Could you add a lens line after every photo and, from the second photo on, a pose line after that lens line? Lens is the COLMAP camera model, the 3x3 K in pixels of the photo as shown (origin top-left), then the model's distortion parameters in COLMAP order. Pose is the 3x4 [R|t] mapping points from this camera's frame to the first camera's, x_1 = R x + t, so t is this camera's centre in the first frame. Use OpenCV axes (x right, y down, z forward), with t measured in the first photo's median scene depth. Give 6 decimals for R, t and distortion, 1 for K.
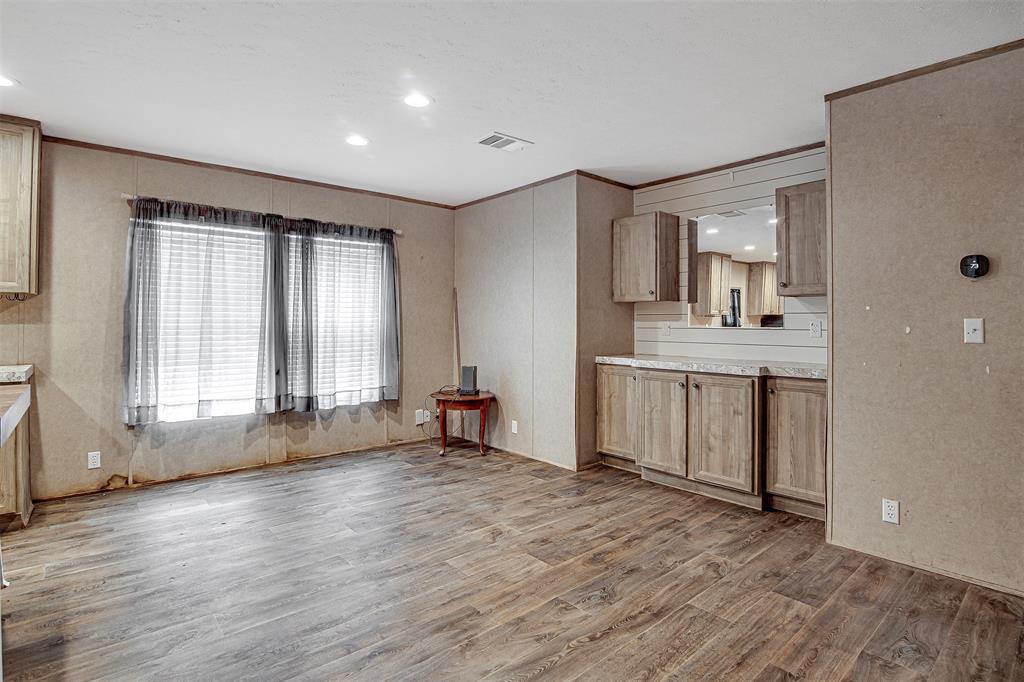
lens RADIAL K [[519.2, 0, 500.2], [0, 519.2, 297.2], [0, 0, 1]] dist [-0.011156, 0.000065]
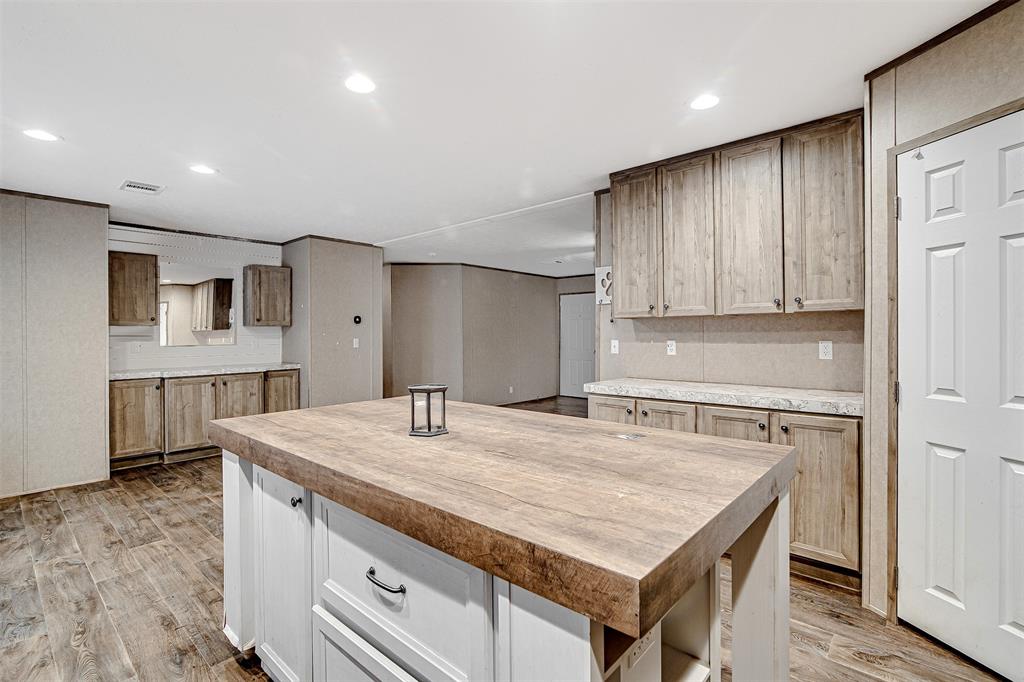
lens RADIAL K [[465.8, 0, 512.1], [0, 465.8, 323.5], [0, 0, 1]] dist [0.001998, -0.000532]
pose [[-0.147465, 0.020805, 0.988848, -1.176364], [-0.044151, 0.998644, -0.027595, -0.006499], [-0.988081, -0.047728, -0.146346, 0.377159]]
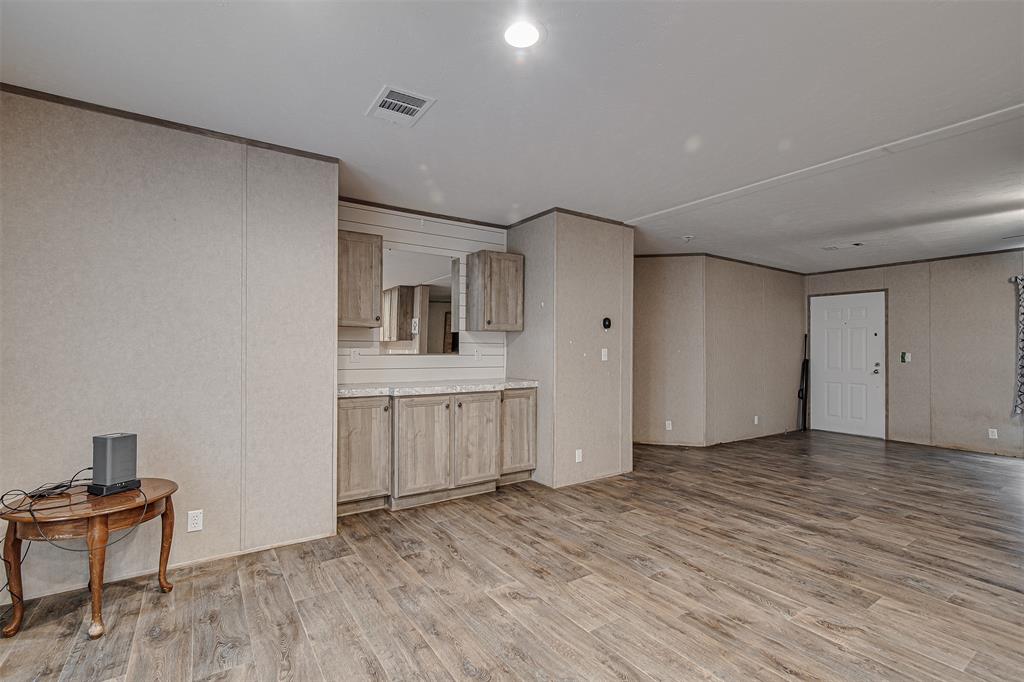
lens RADIAL K [[465.8, 0, 528.6], [0, 465.8, 337.4], [0, 0, 1]] dist [0.001998, -0.000532]
pose [[0.090137, 0.025174, 0.995611, -0.670778], [-0.054556, 0.998304, -0.020302, 0.035082], [-0.994434, -0.052486, 0.091357, 0.791763]]
